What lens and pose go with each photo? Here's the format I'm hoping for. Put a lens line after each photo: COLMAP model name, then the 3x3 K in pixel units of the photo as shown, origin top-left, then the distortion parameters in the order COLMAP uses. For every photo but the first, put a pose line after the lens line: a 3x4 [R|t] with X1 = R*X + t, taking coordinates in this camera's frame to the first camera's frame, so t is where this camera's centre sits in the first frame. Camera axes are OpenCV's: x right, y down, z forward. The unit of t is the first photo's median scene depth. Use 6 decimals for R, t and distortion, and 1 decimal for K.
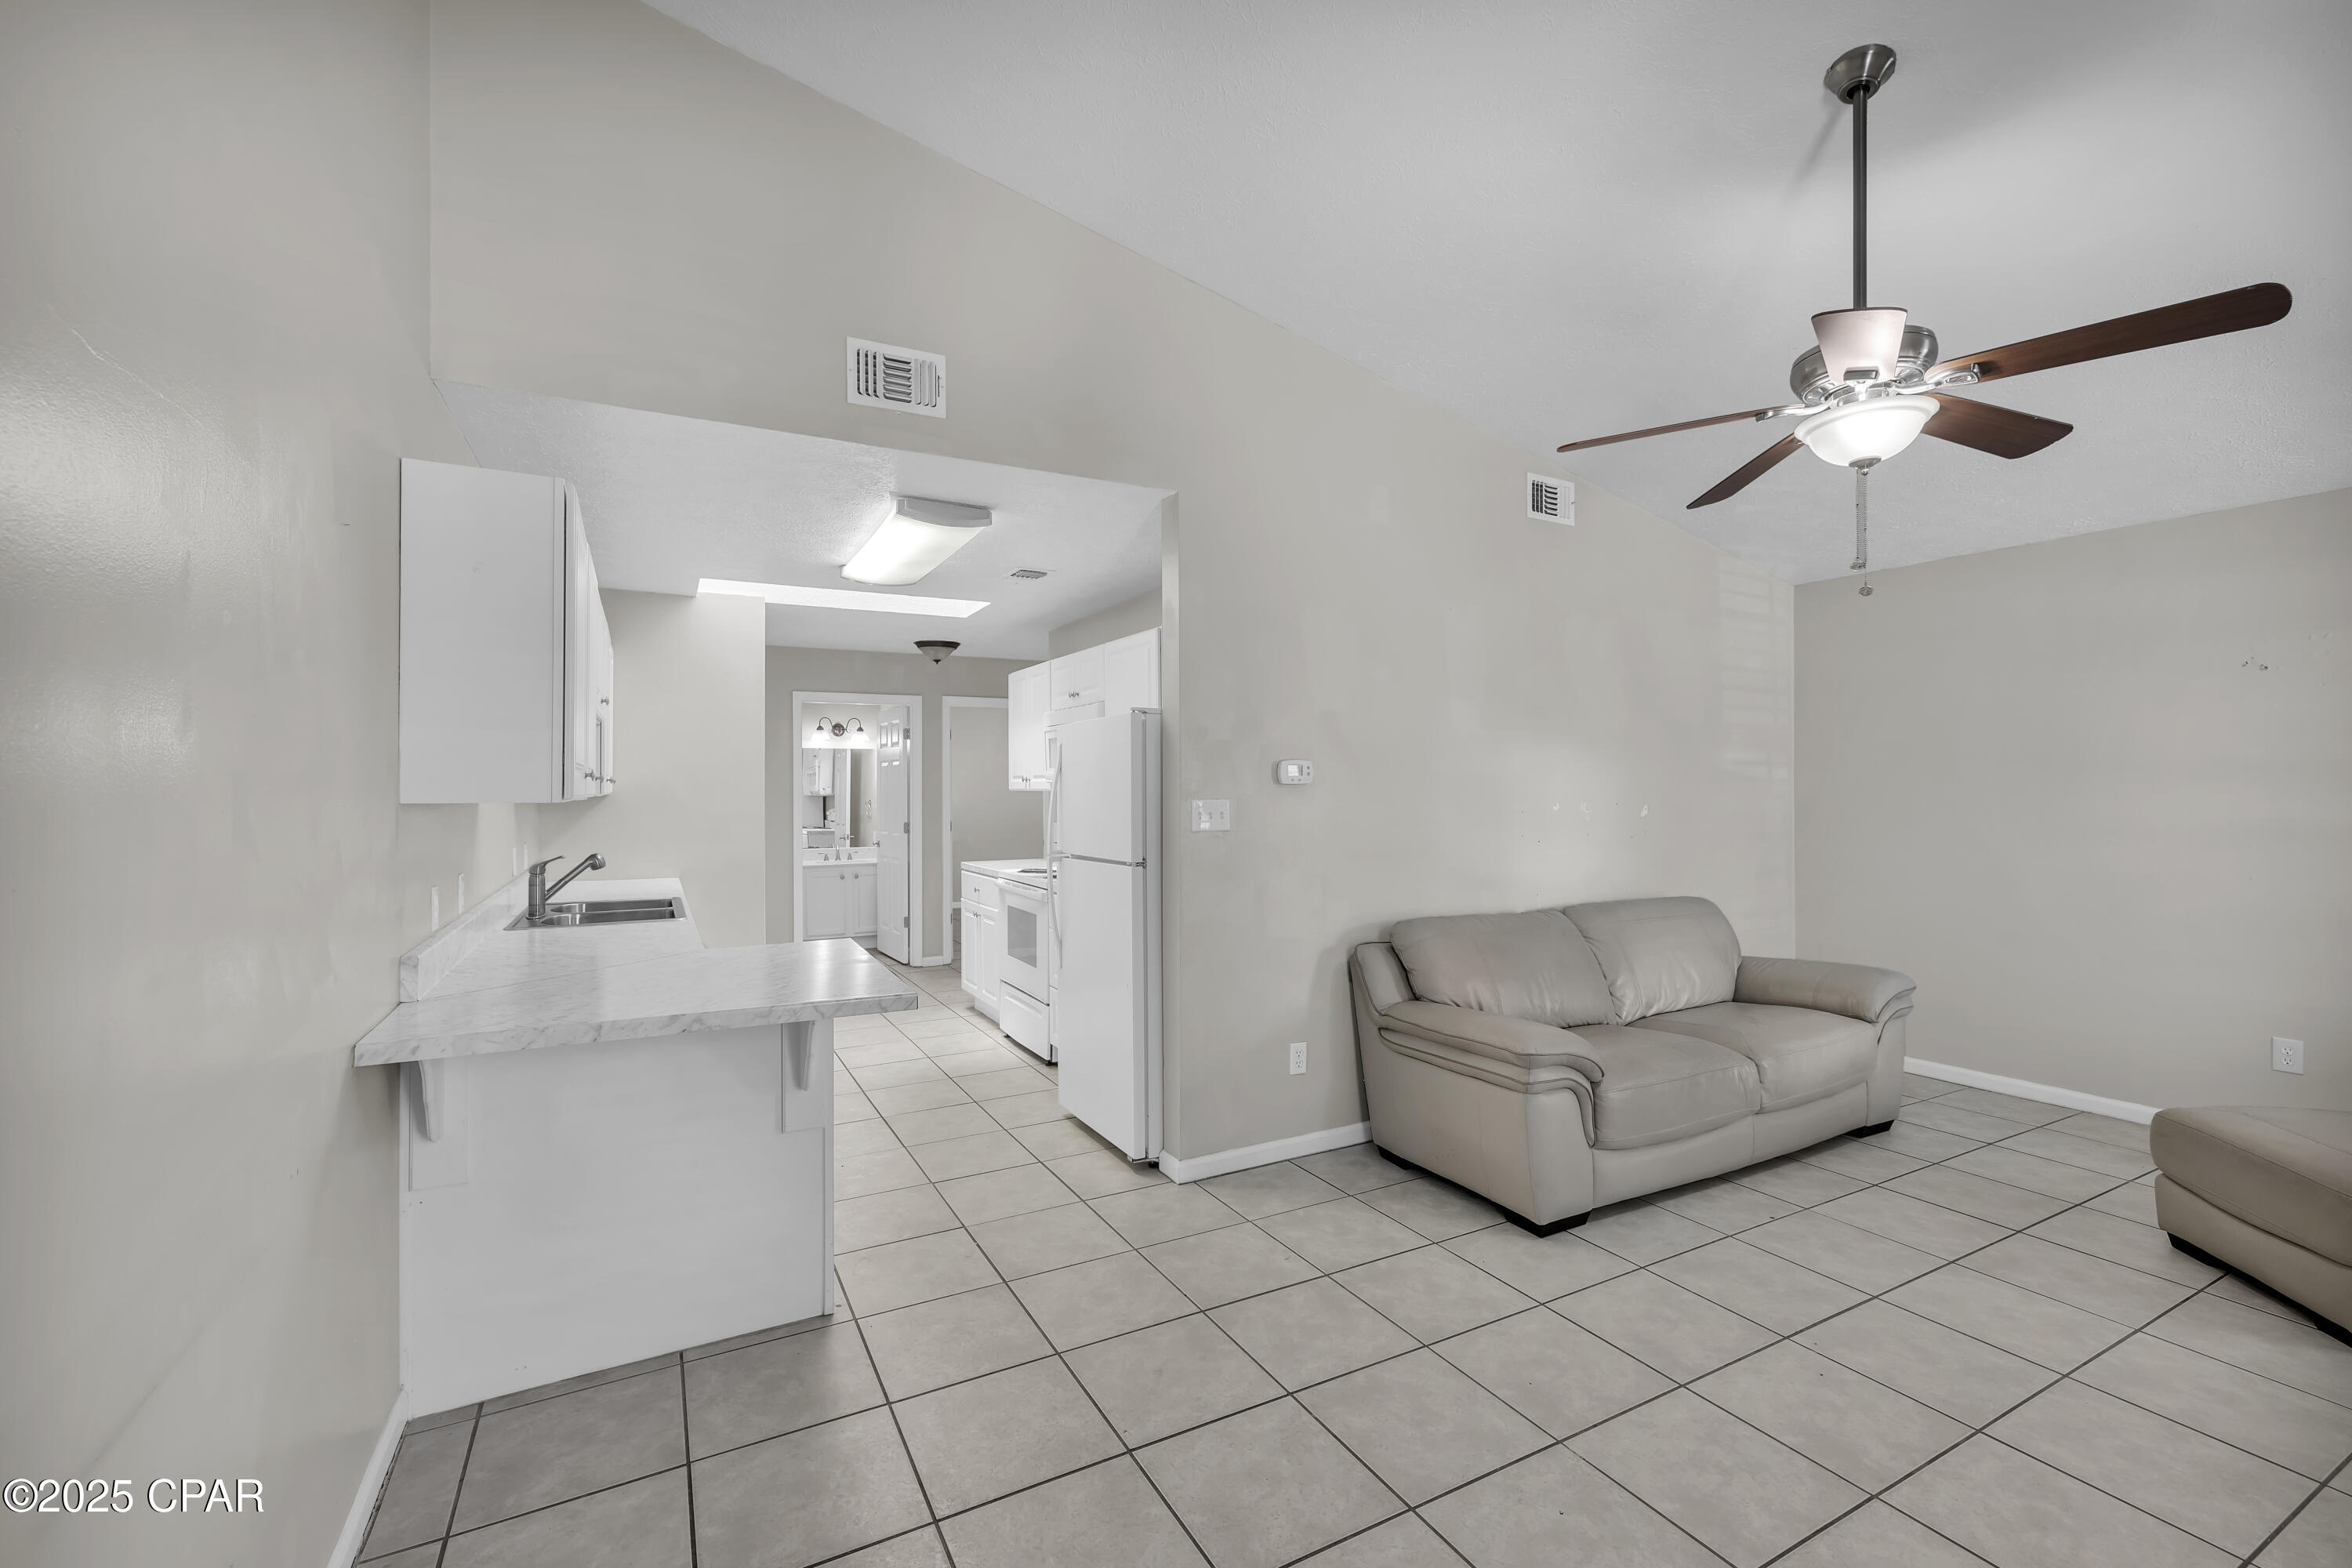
lens RADIAL K [[1008.3, 0, 1170.4], [0, 1008.3, 773.4], [0, 0, 1]] dist [-0.000123, 0.000759]
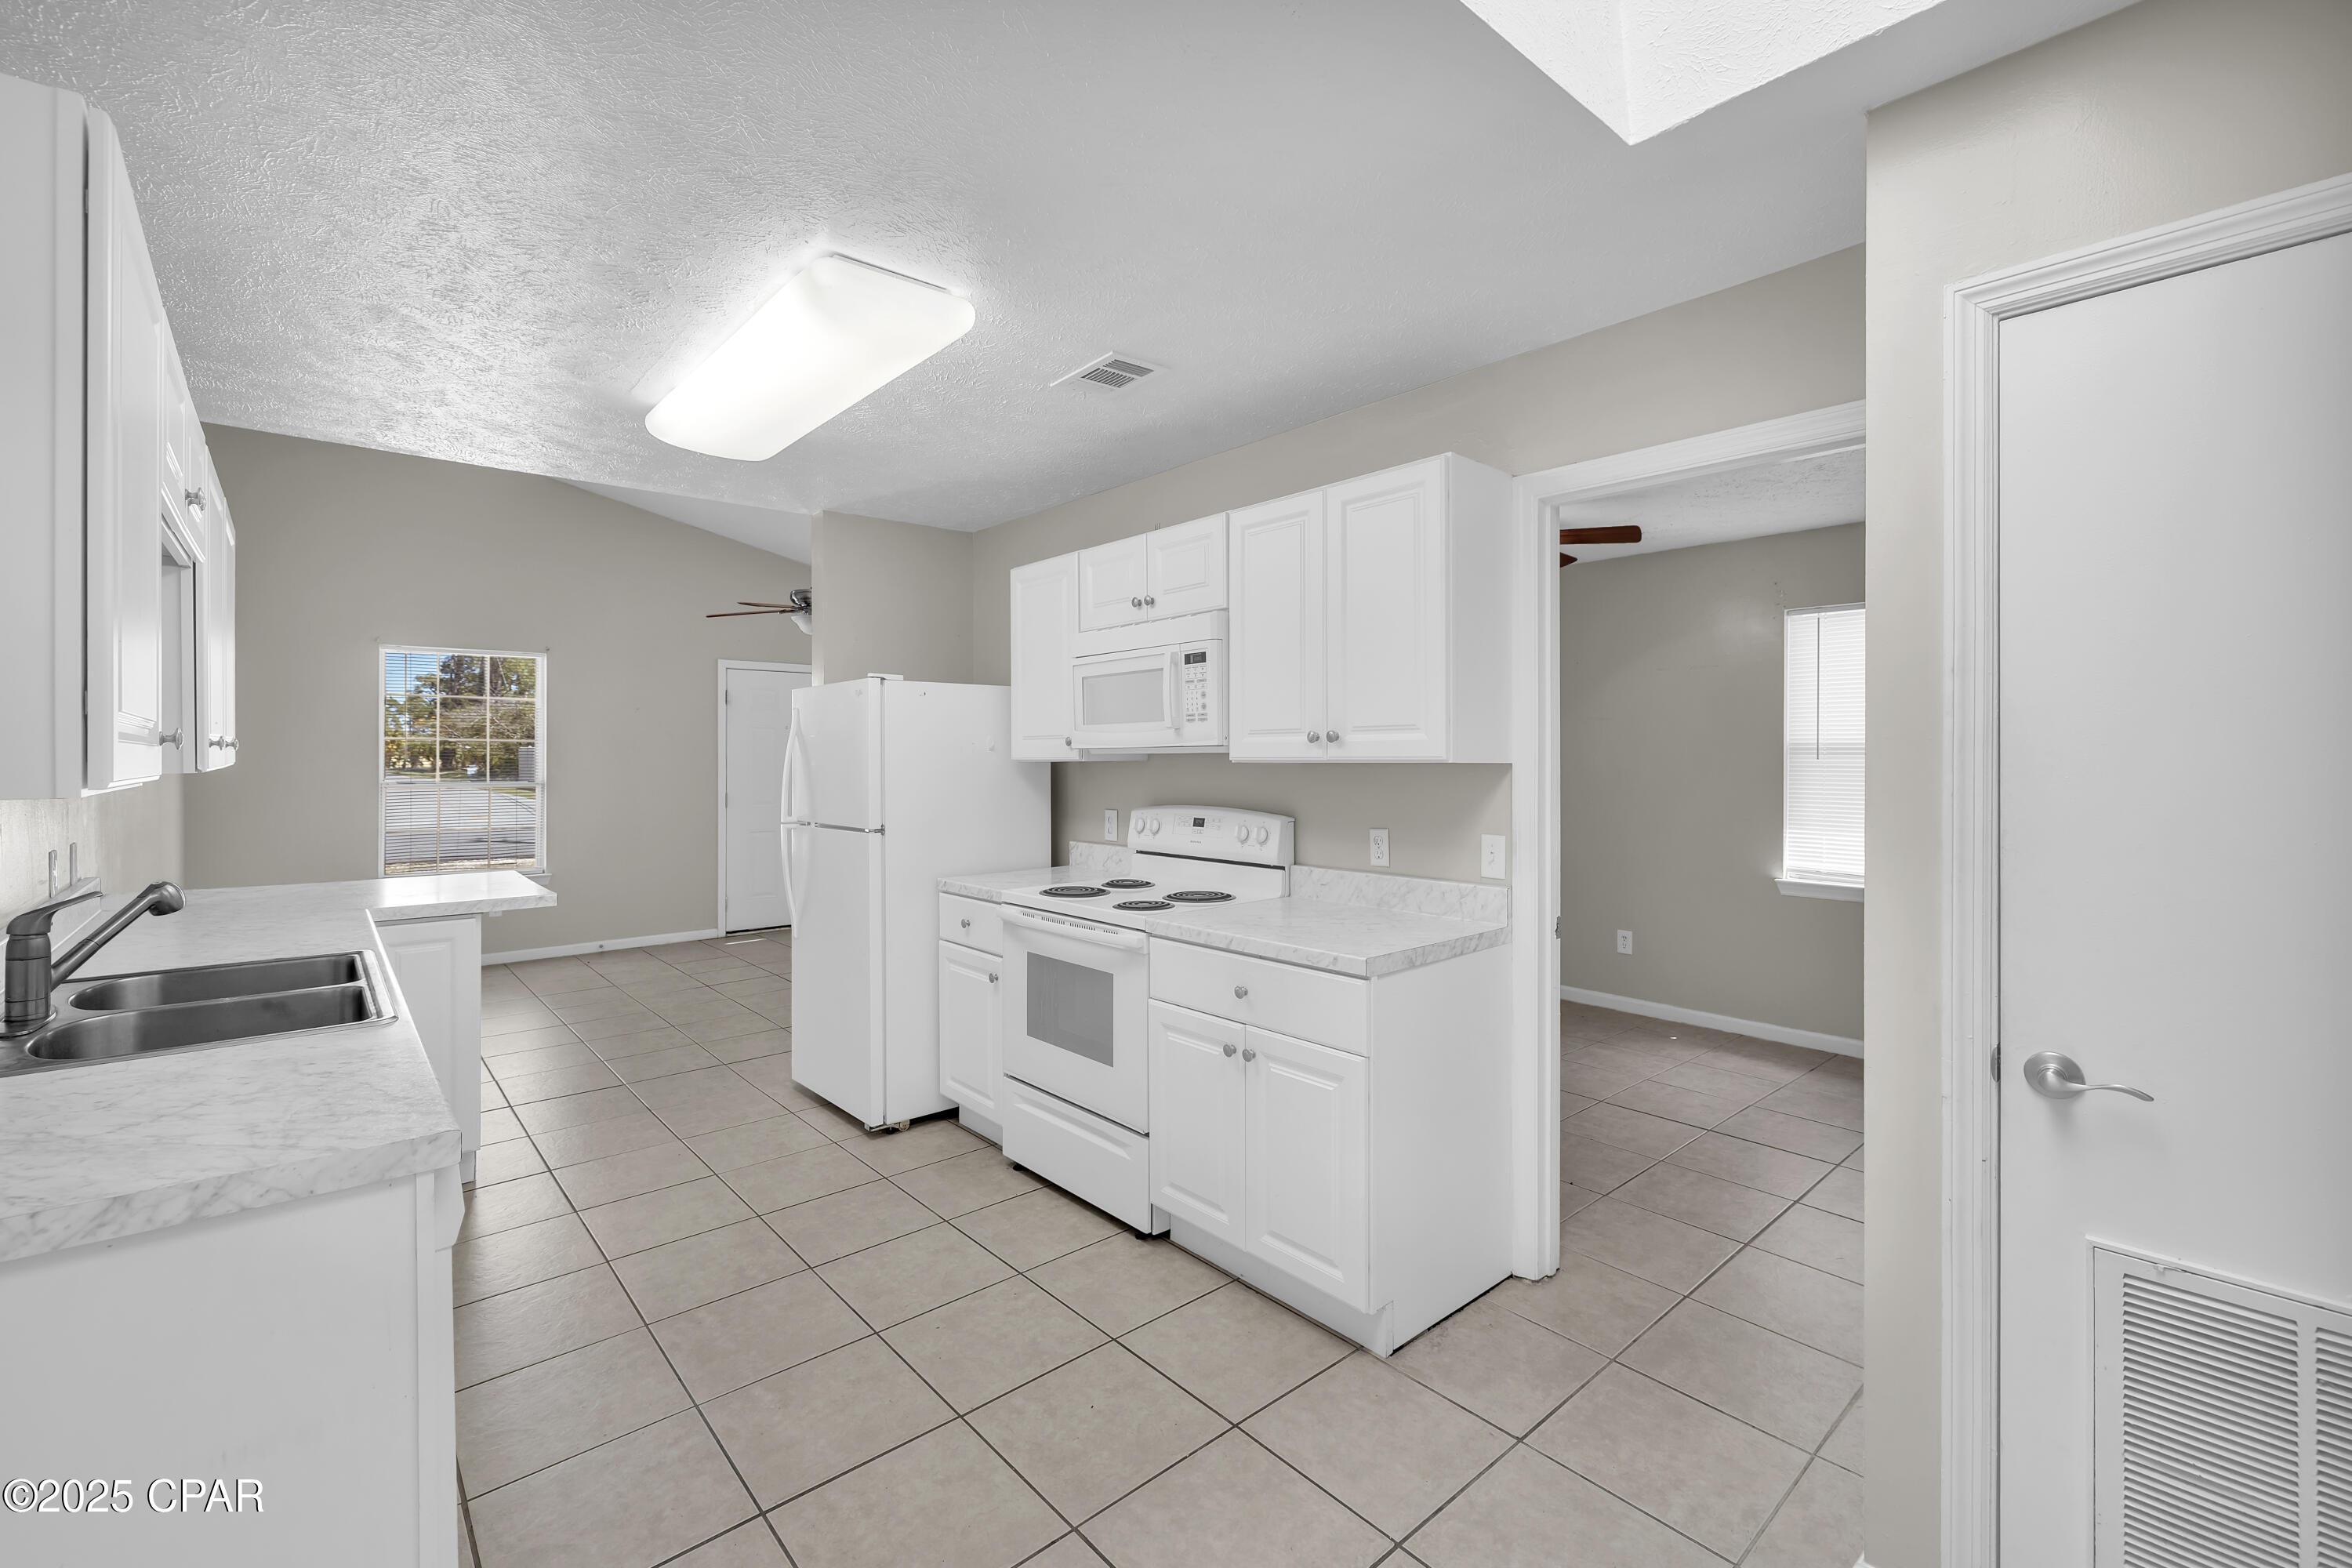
lens RADIAL K [[1018.2, 0, 1206.7], [0, 1018.2, 769.4], [0, 0, 1]] dist [0.001444, 0.000356]
pose [[0.968288, -0.000678, 0.249837, -0.208547], [-0.004497, 0.999787, 0.020144, 0.009585], [-0.249798, -0.020629, 0.968078, 0.394283]]
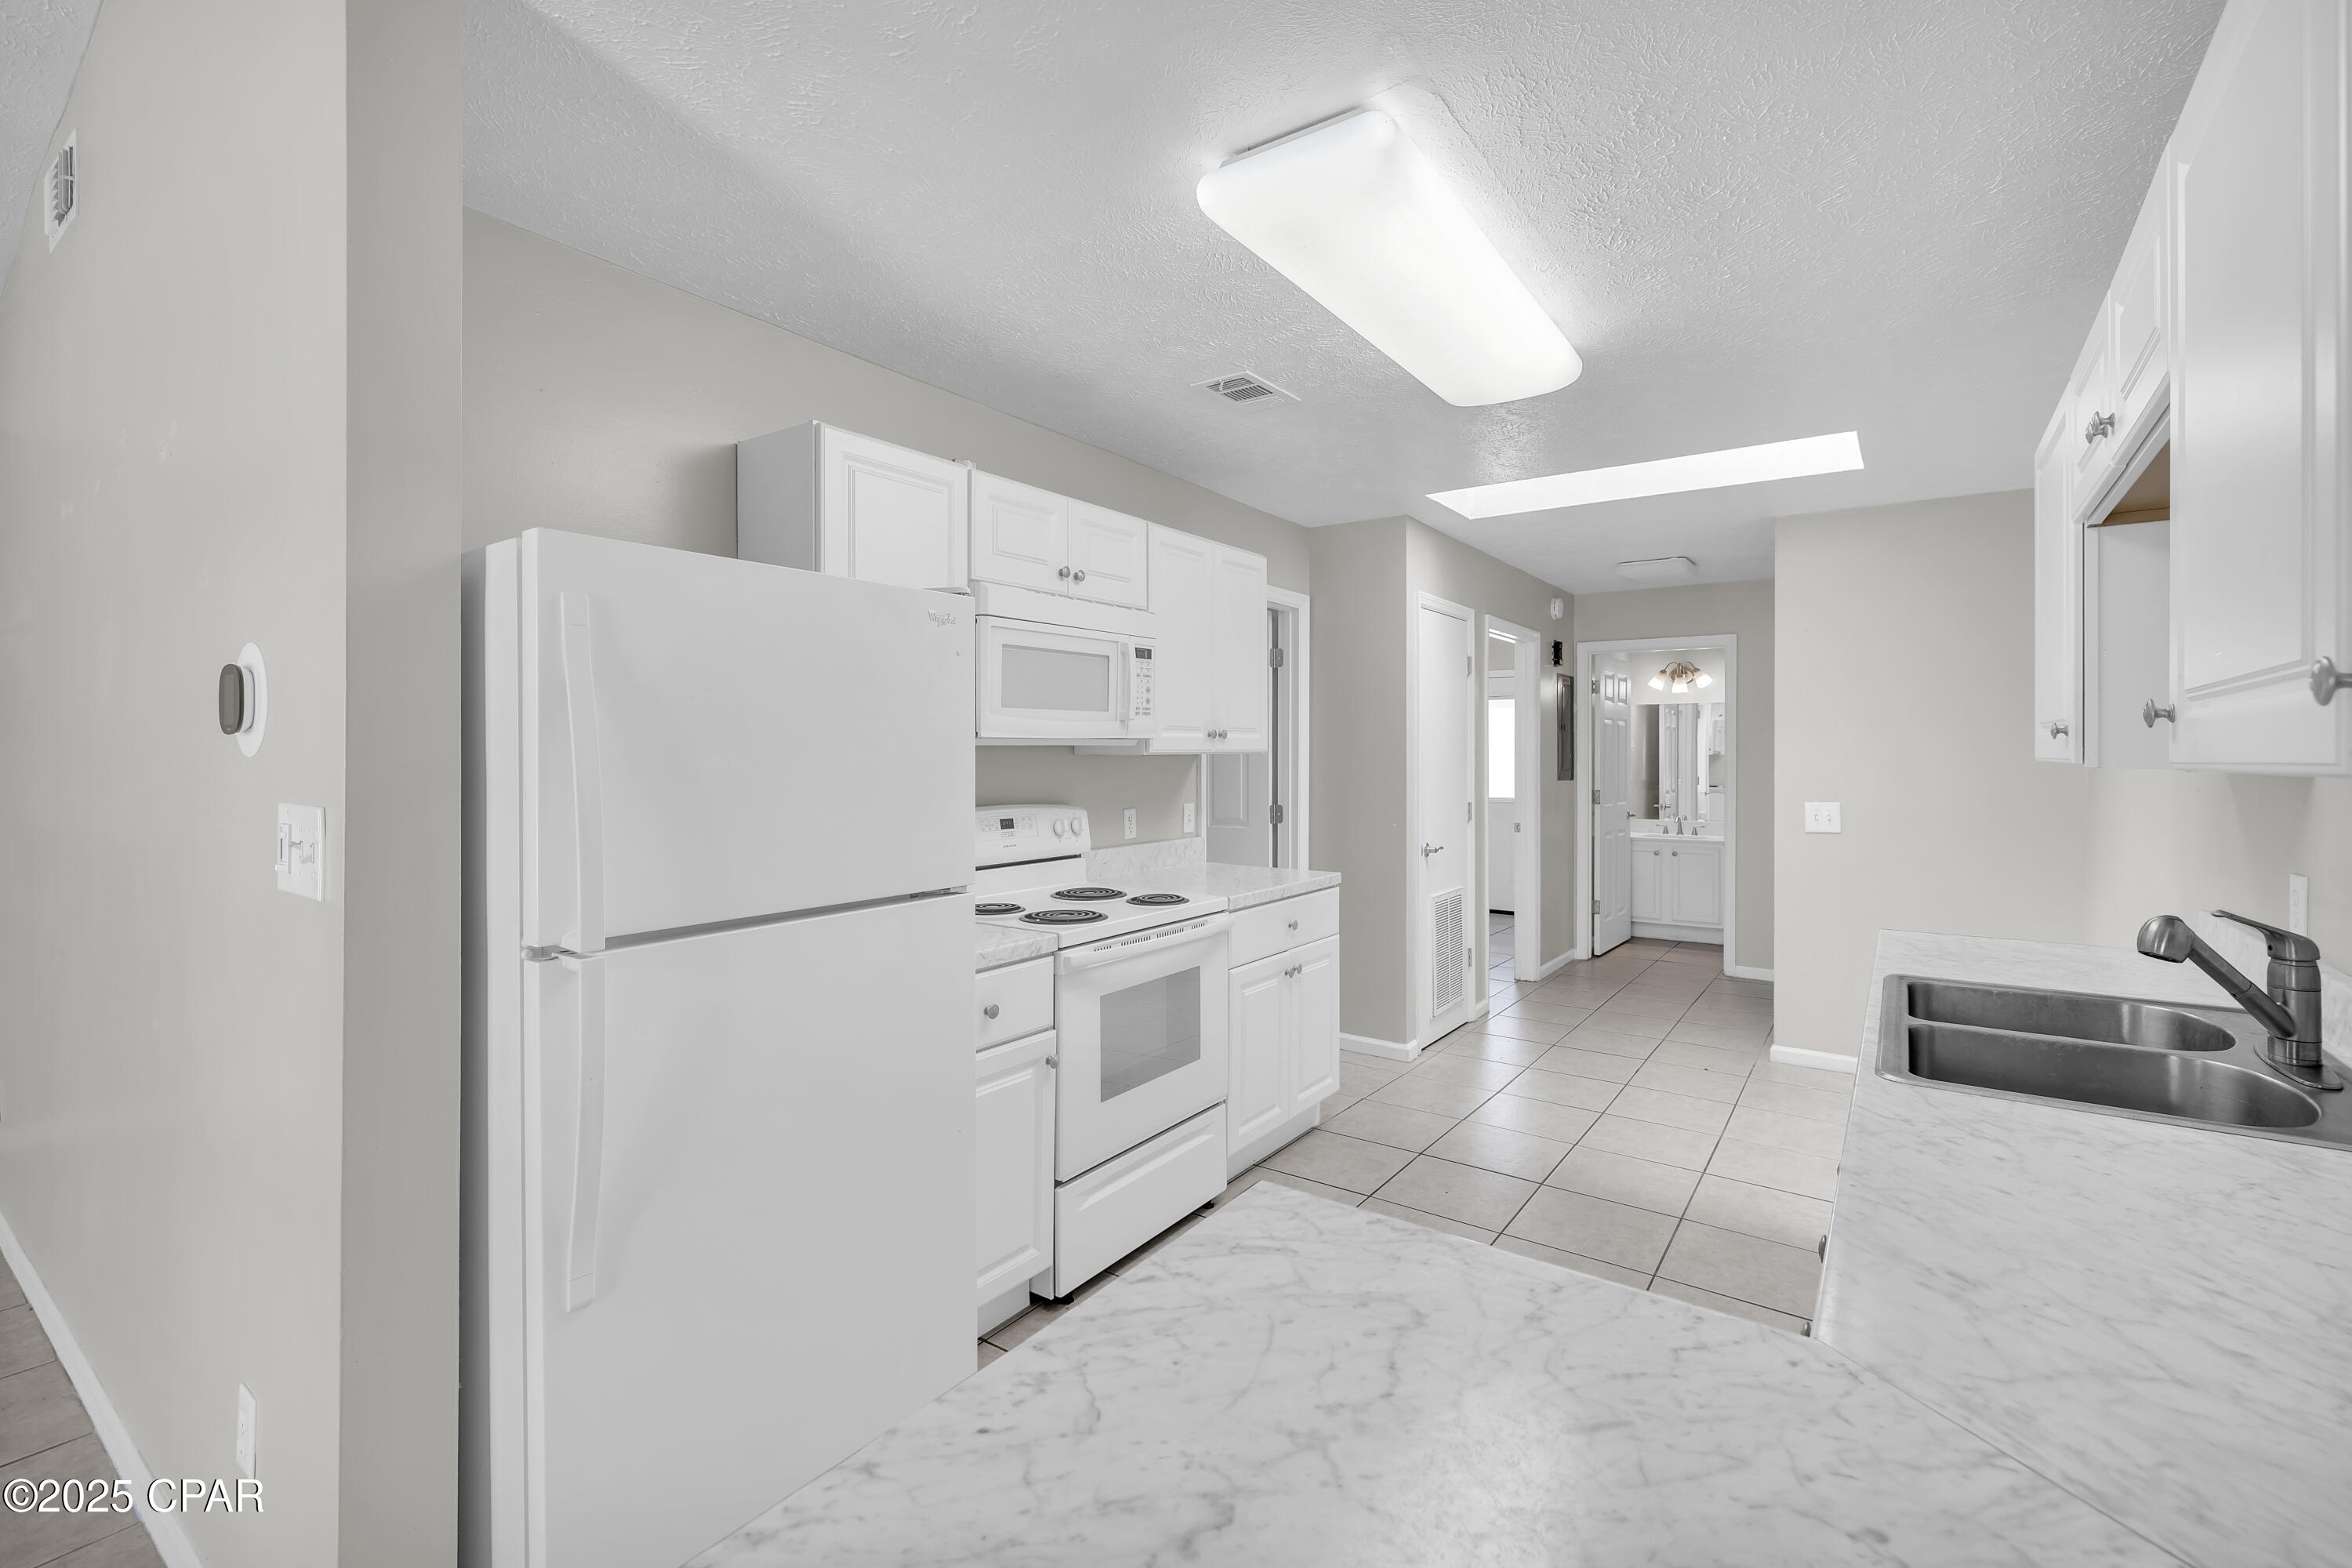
lens RADIAL K [[995.0, 0, 1188.9], [0, 995.0, 767.0], [0, 0, 1]] dist [-0.000081, 0.000005]
pose [[-0.452749, -0.008329, 0.891599, -0.574273], [-0.003440, 0.999965, 0.007594, 0.019285], [-0.891631, 0.000371, -0.452762, 1.140574]]
